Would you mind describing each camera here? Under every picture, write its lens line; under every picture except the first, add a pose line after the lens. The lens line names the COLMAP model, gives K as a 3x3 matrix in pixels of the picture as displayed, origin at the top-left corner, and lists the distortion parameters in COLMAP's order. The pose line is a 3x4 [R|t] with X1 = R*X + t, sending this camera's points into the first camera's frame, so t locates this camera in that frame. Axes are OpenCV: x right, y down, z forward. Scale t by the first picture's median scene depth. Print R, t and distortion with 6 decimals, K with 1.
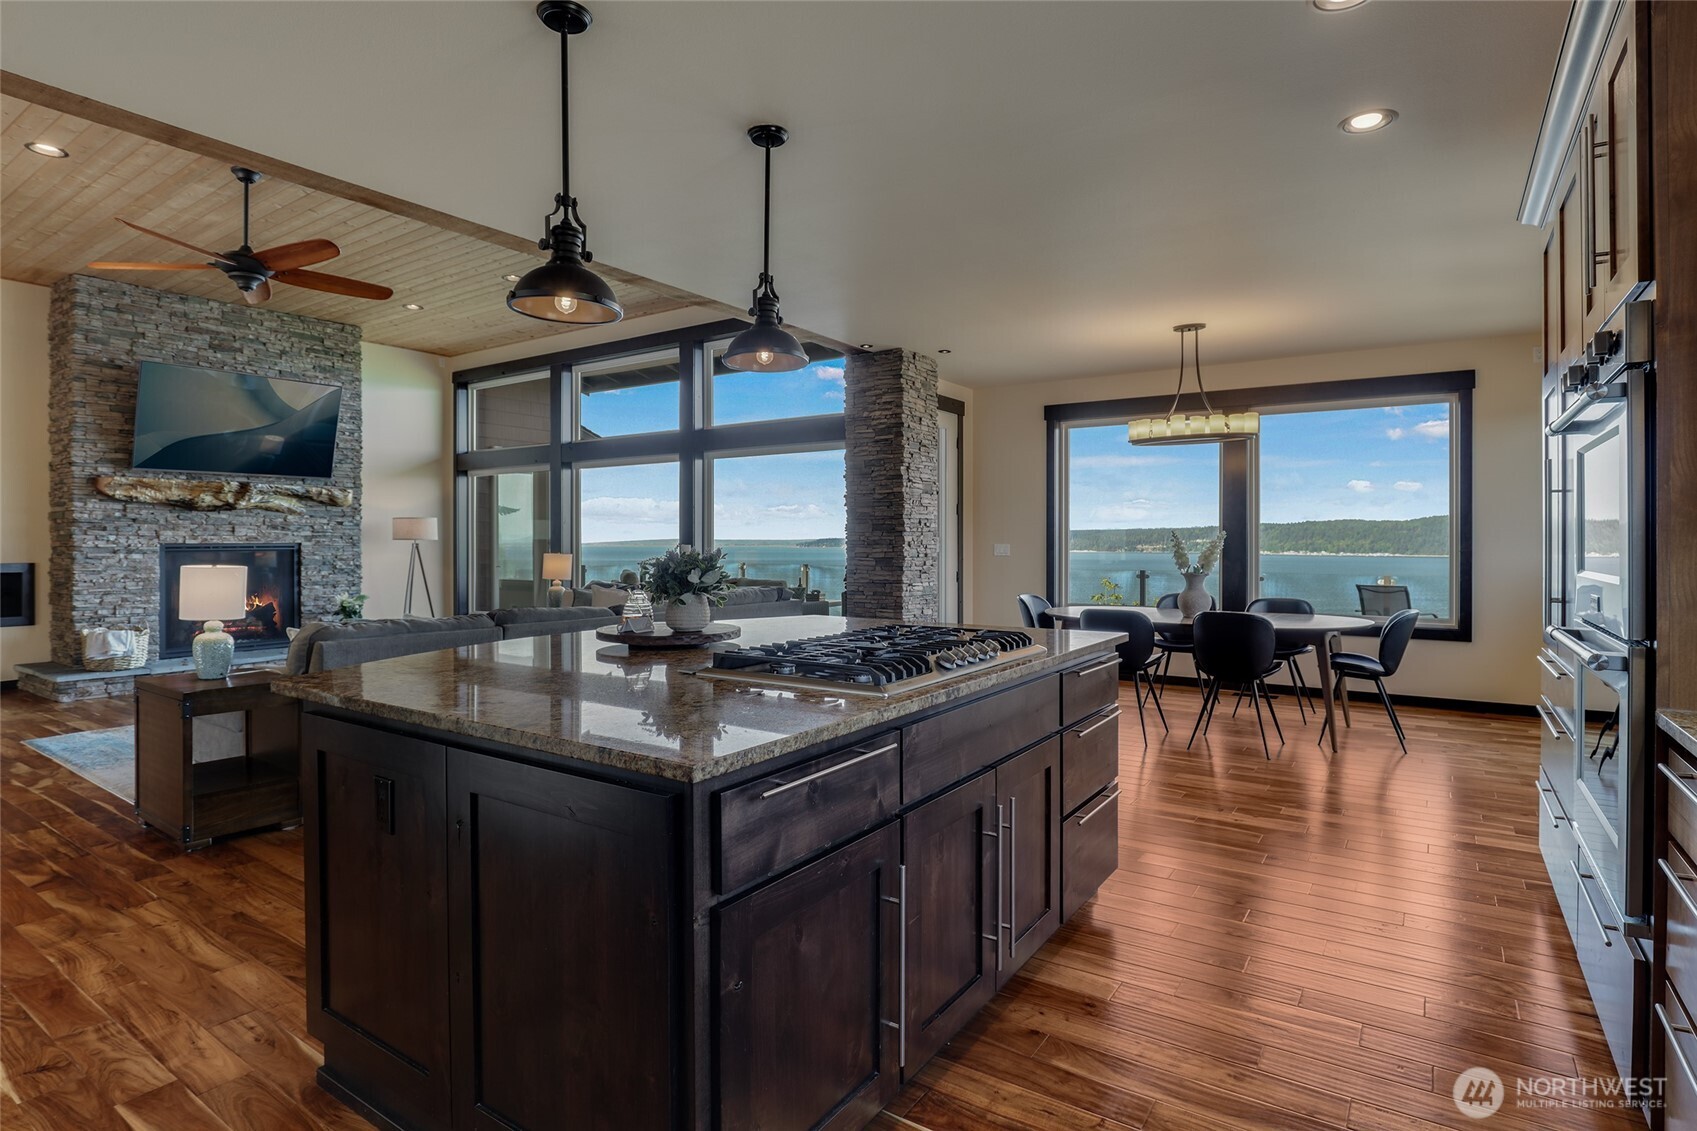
lens RADIAL K [[857.0, 0, 786.2], [0, 857.0, 535.3], [0, 0, 1]] dist [-0.032018, 0.008540]
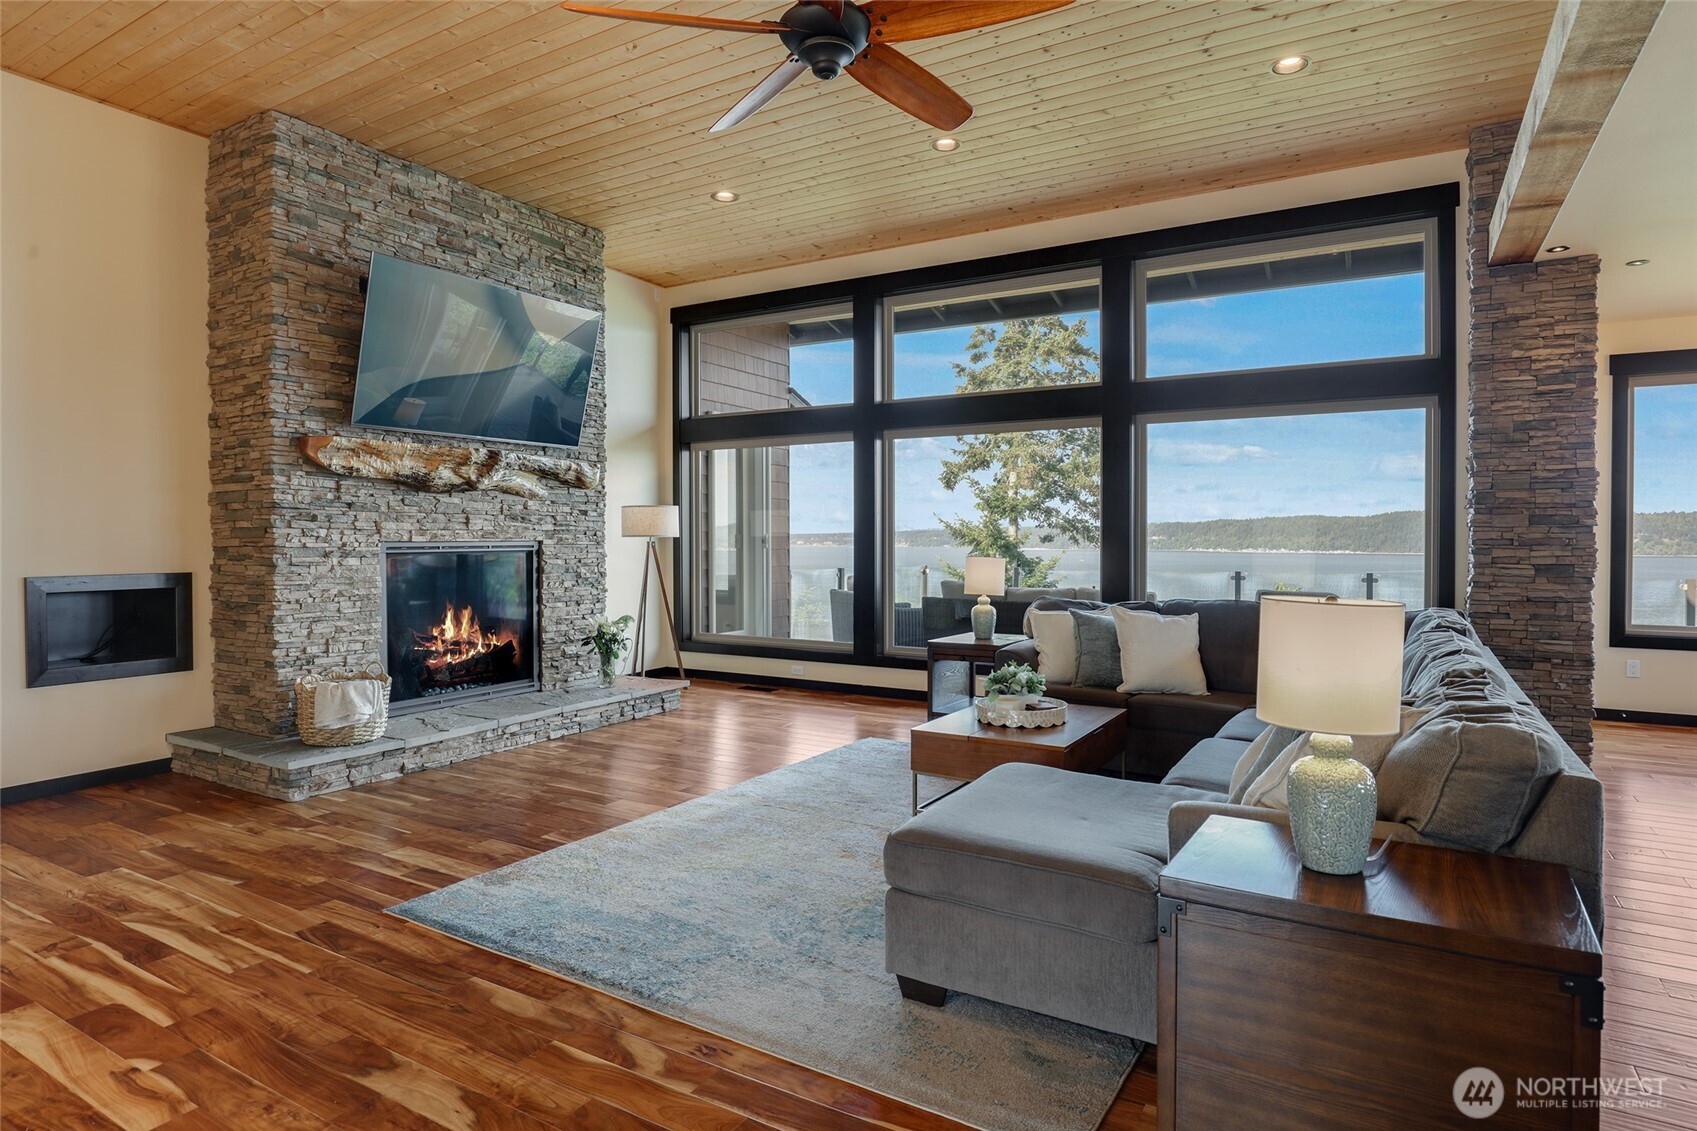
lens RADIAL K [[944.9, 0, 824.5], [0, 944.9, 545.6], [0, 0, 1]] dist [-0.019733, 0.002421]
pose [[0.998058, 0.001076, 0.062285, -0.458537], [-0.001963, 0.999897, 0.014186, 0.001861], [-0.062263, -0.014280, 0.997958, 0.263464]]
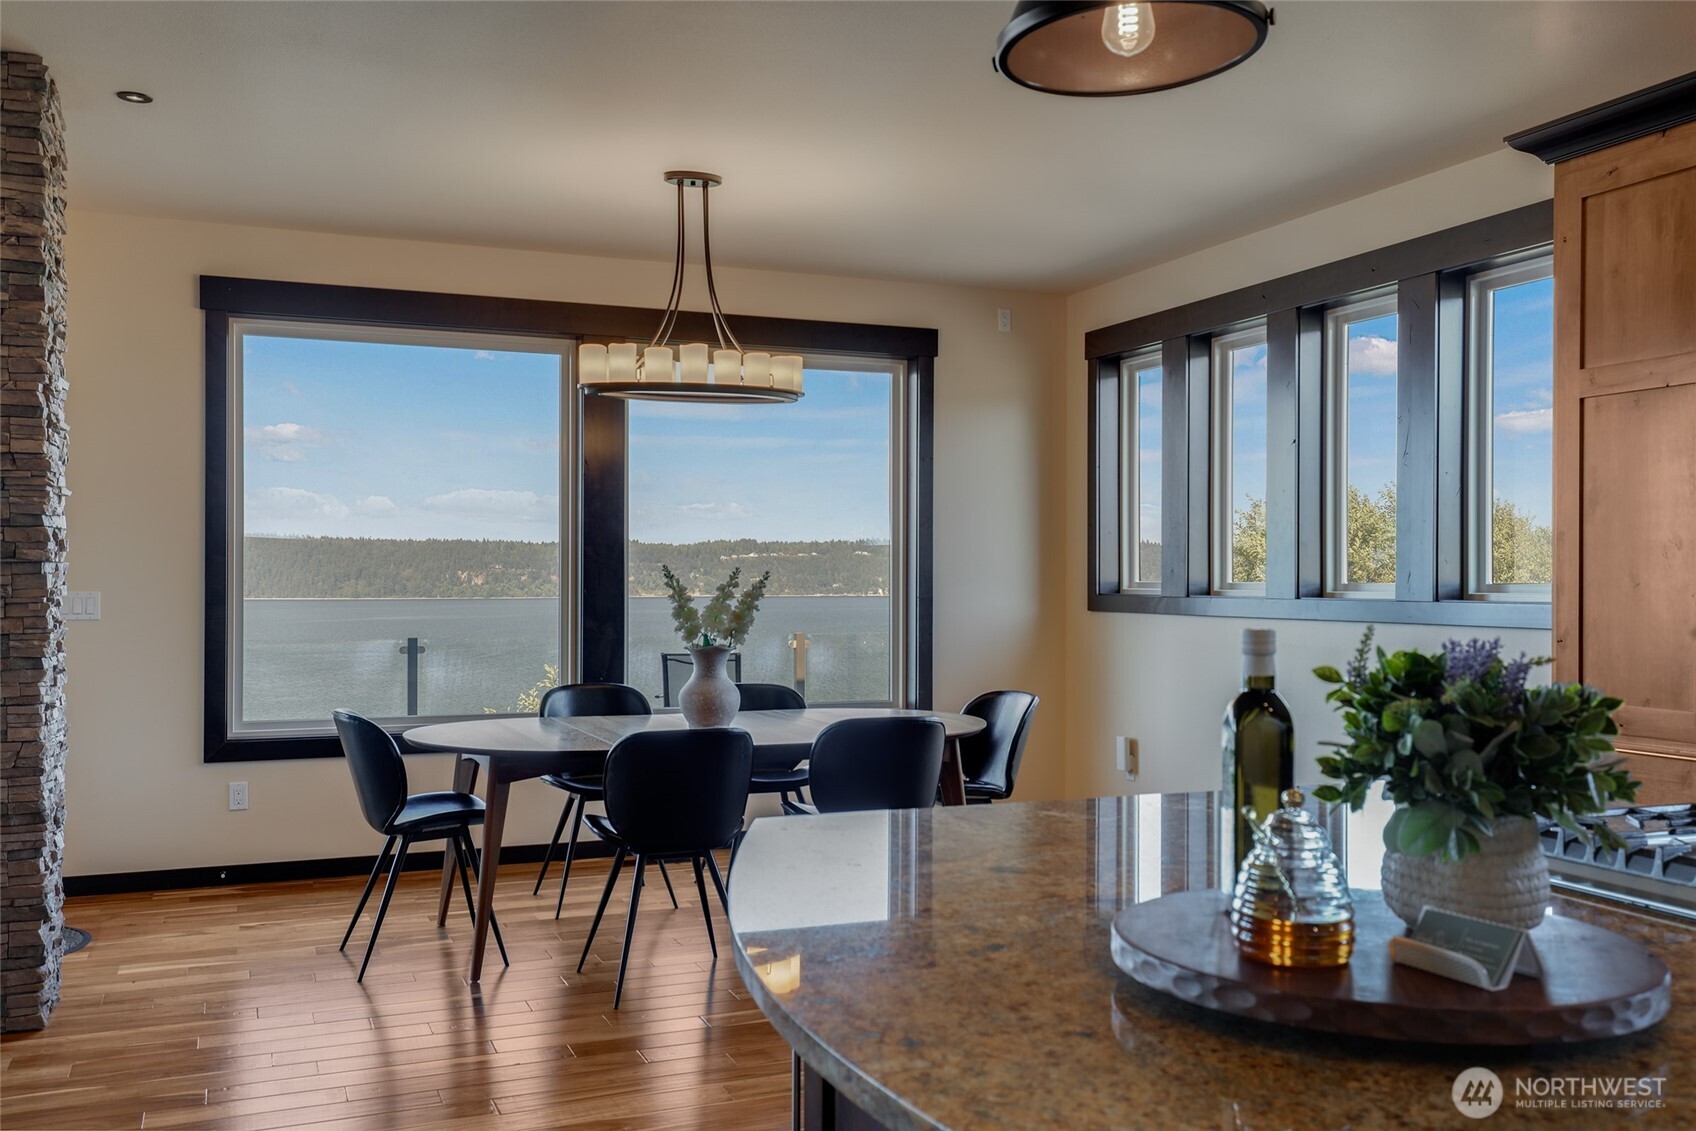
lens RADIAL K [[1574.9, 0, 861.6], [0, 1574.9, 561.8], [0, 0, 1]] dist [0.095768, 0.000000]
pose [[0.551145, 0.008464, 0.834367, -0.217911], [-0.004885, 0.999964, -0.006917, -0.000918], [-0.834395, -0.000263, 0.551166, 0.288763]]
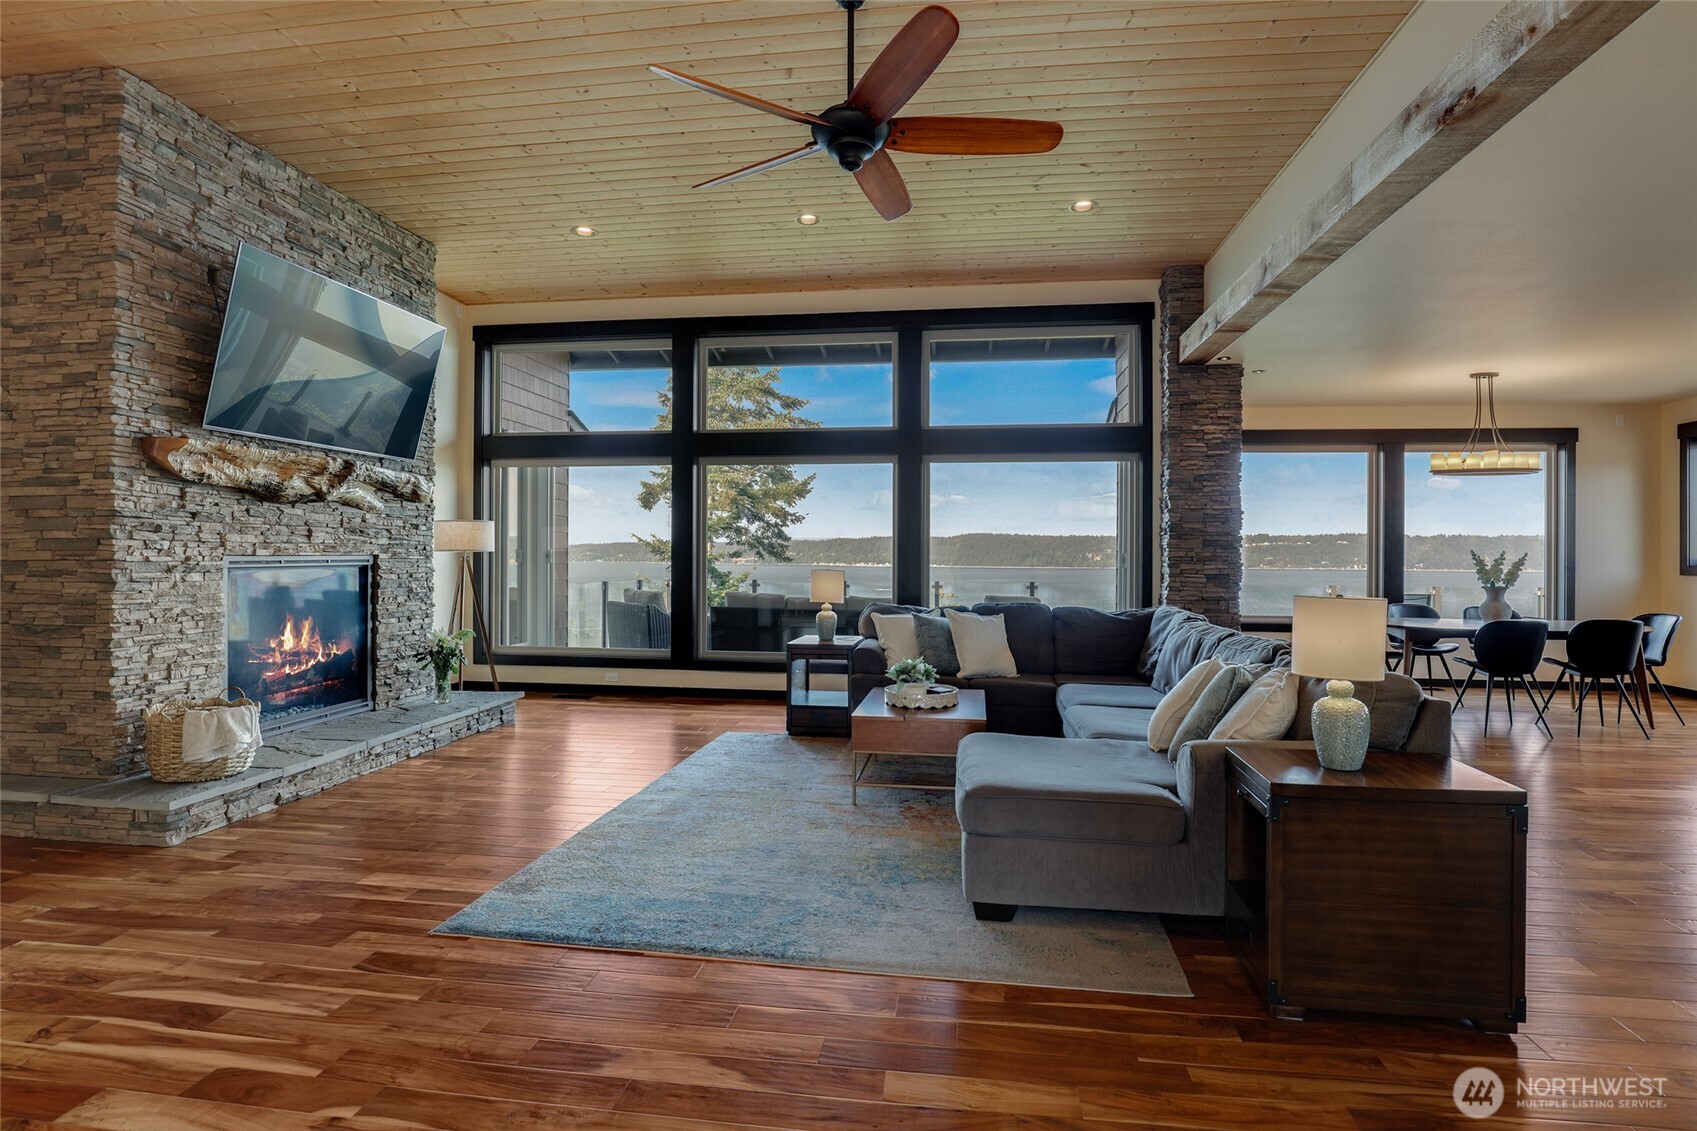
lens RADIAL K [[857.0, 0, 853.6], [0, 857.0, 546.6], [0, 0, 1]] dist [-0.032018, 0.008540]
pose [[0.893937, 0.009985, 0.448081, -0.628839], [-0.009003, 0.999950, -0.004322, 0.002248], [-0.448102, -0.000170, 0.893983, 0.277236]]
